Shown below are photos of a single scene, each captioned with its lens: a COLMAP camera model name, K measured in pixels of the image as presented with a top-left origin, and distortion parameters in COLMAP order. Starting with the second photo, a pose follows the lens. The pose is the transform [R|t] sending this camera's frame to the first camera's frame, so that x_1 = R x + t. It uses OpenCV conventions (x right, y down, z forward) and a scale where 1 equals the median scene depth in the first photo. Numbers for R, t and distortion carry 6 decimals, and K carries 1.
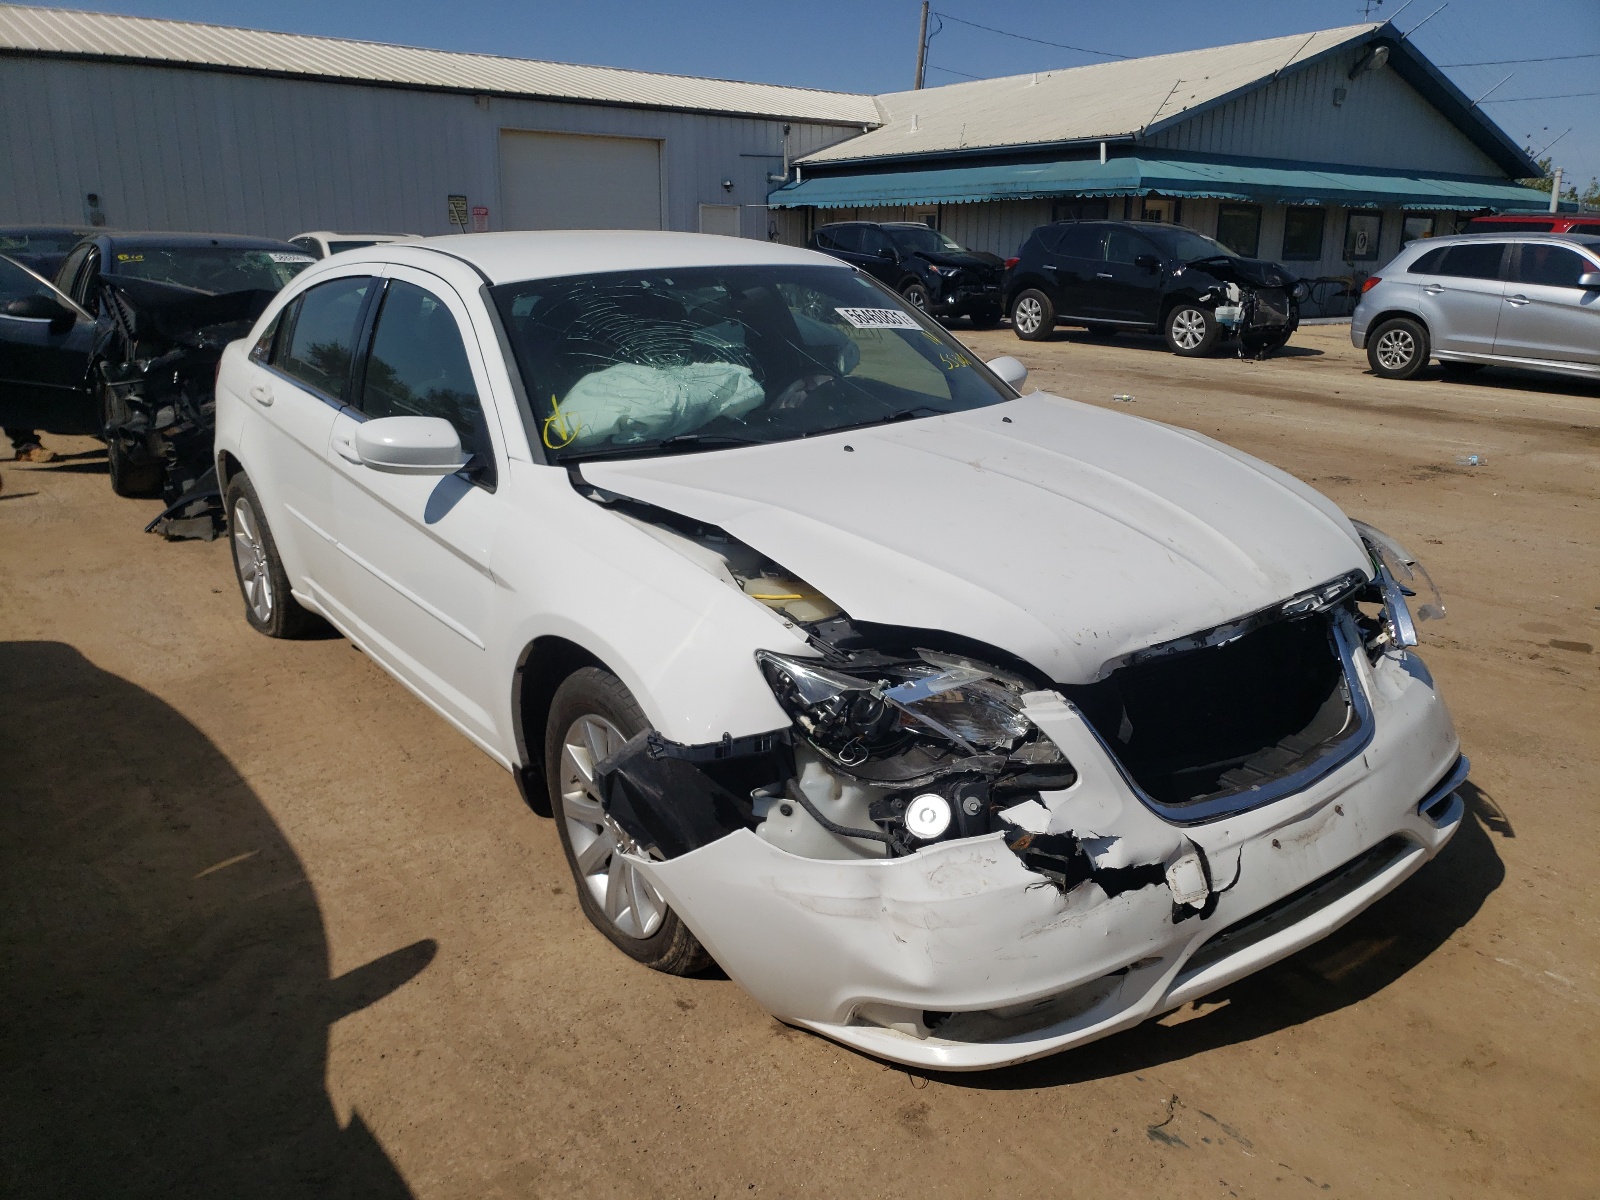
lens RADIAL K [[1201.5, 0, 800.0], [0, 1201.5, 600.0], [0, 0, 1]] dist [-0.007805, -0.004341]
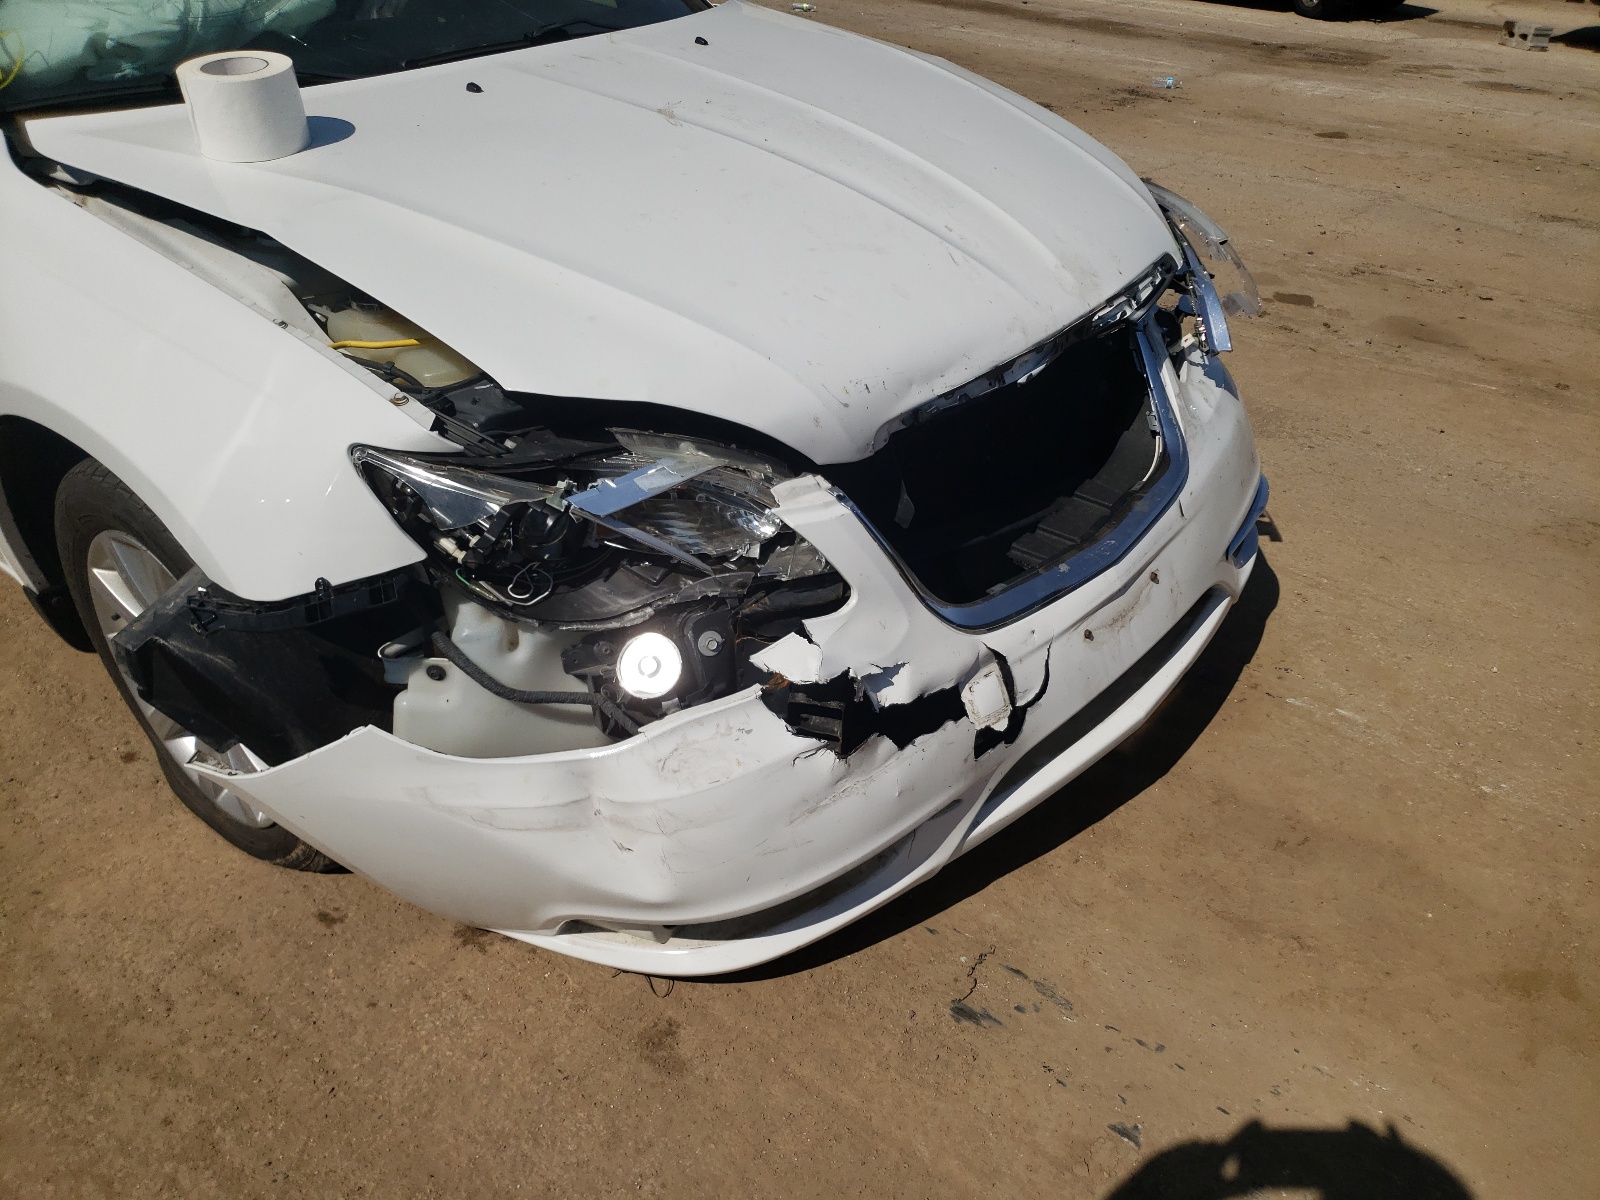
lens RADIAL K [[1201.9, 0, 824.2], [0, 1201.9, 603.3], [0, 0, 1]] dist [0.040168, -0.055580]
pose [[0.960399, -0.114263, 0.254122, 0.030554], [0.036077, 0.955363, 0.293223, -0.055528], [-0.276283, -0.272443, 0.921652, 0.325181]]
